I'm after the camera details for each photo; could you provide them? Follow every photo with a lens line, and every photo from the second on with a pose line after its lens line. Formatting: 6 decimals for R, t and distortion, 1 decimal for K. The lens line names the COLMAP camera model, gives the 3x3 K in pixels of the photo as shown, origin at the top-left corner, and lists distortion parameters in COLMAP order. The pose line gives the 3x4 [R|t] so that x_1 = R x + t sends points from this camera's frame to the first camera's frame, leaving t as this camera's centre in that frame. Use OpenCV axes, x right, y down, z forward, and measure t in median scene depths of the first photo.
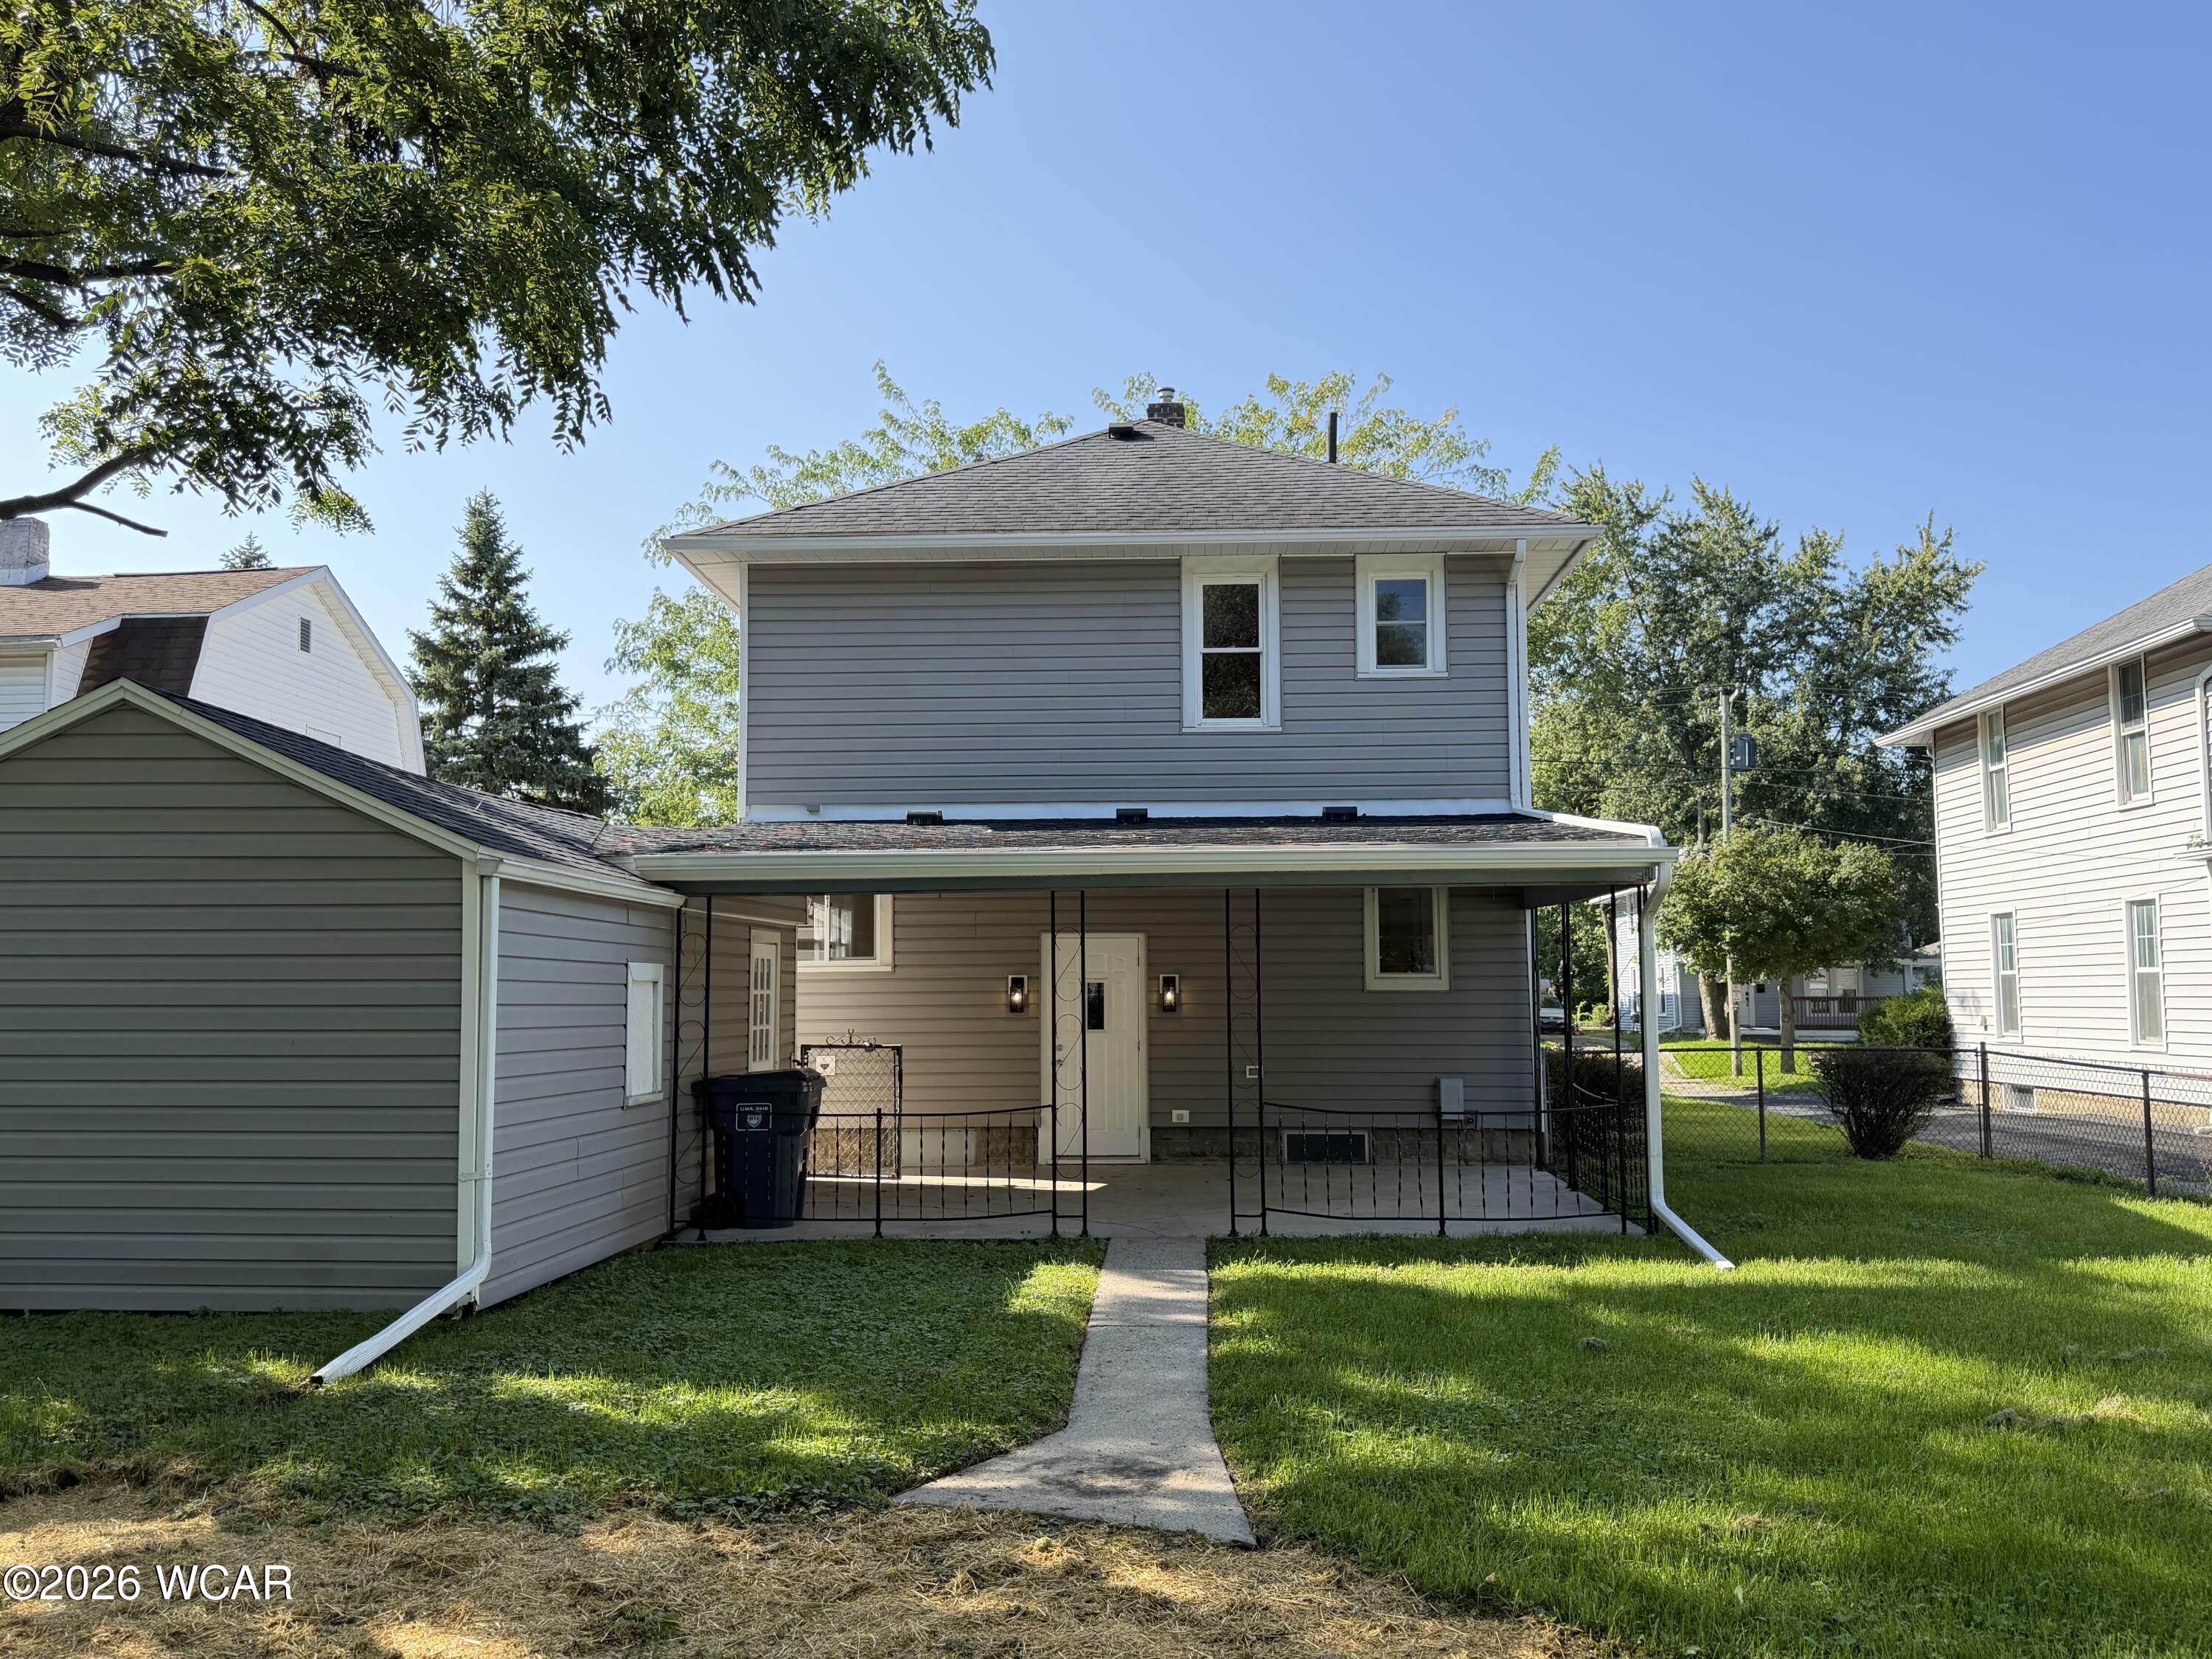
lens RADIAL K [[1823.0, 0, 1106.0], [0, 1823.0, 829.5], [0, 0, 1]] dist [0.094495, -0.001560]
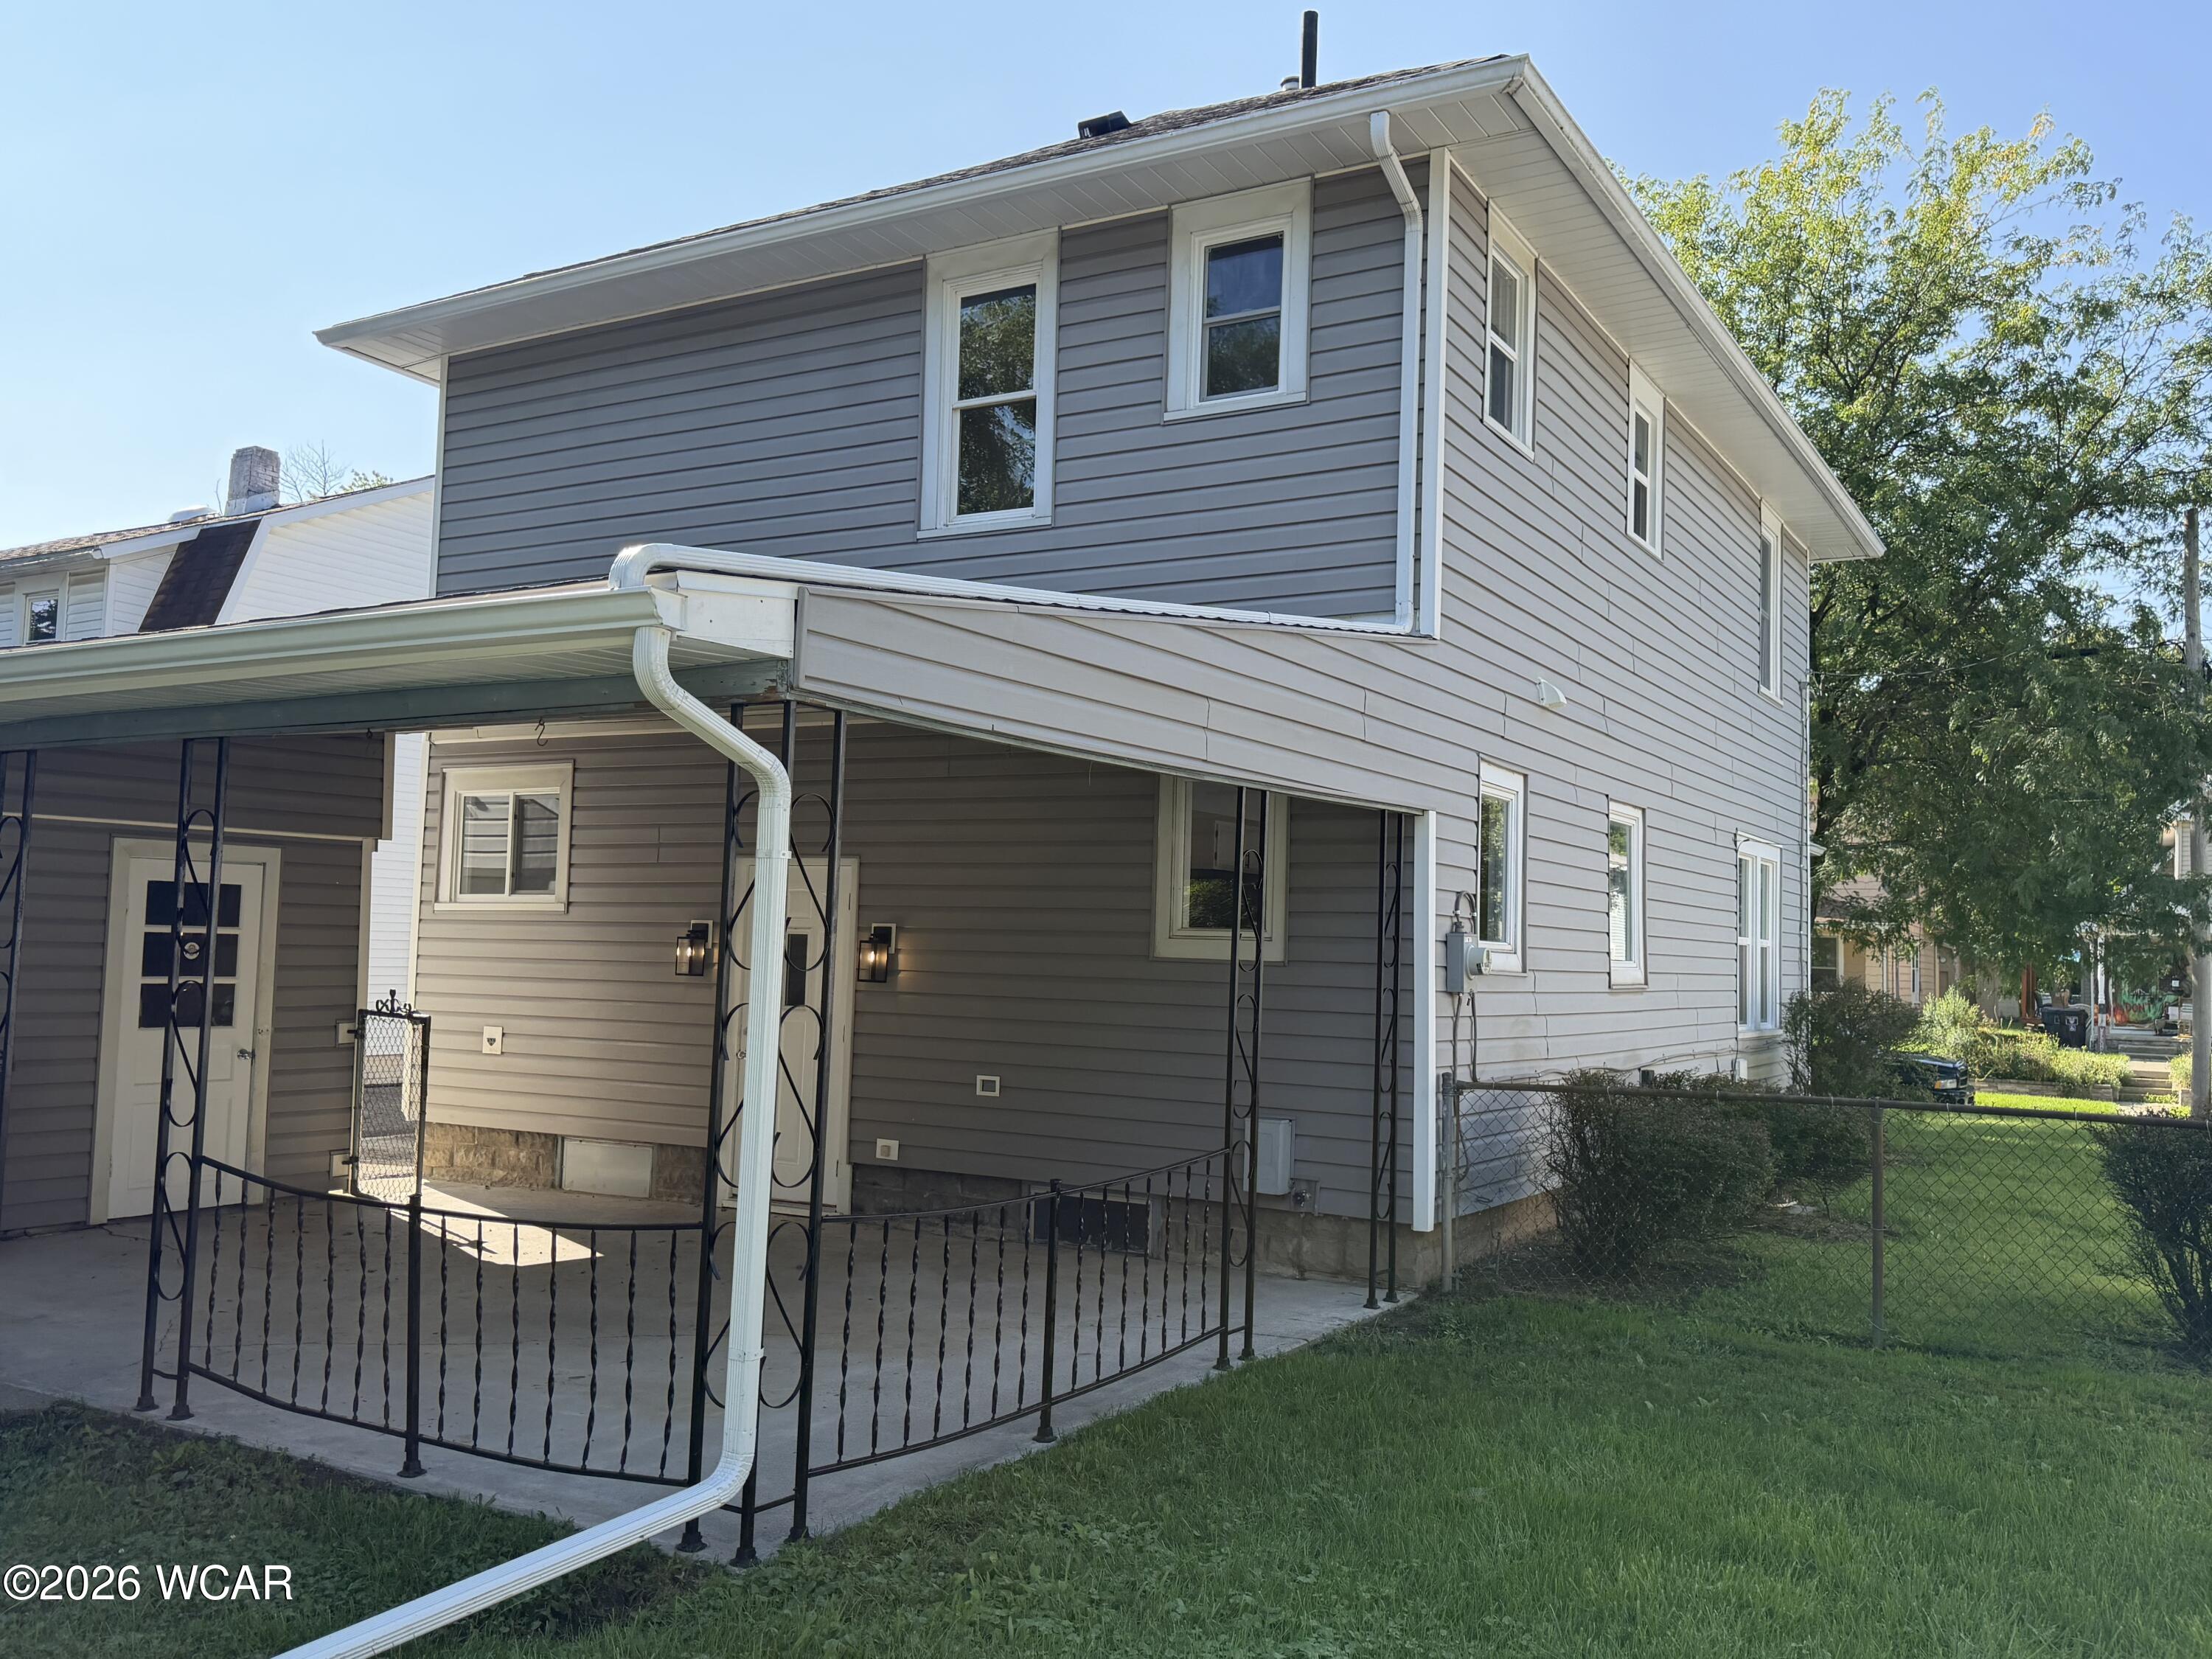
lens RADIAL K [[1823.0, 0, 1106.0], [0, 1823.0, 829.5], [0, 0, 1]] dist [0.094495, -0.001560]
pose [[0.875983, -0.003807, -0.482326, 0.401850], [0.011288, 0.999857, 0.012608, 0.039470], [0.482209, -0.016489, 0.875901, 0.478743]]
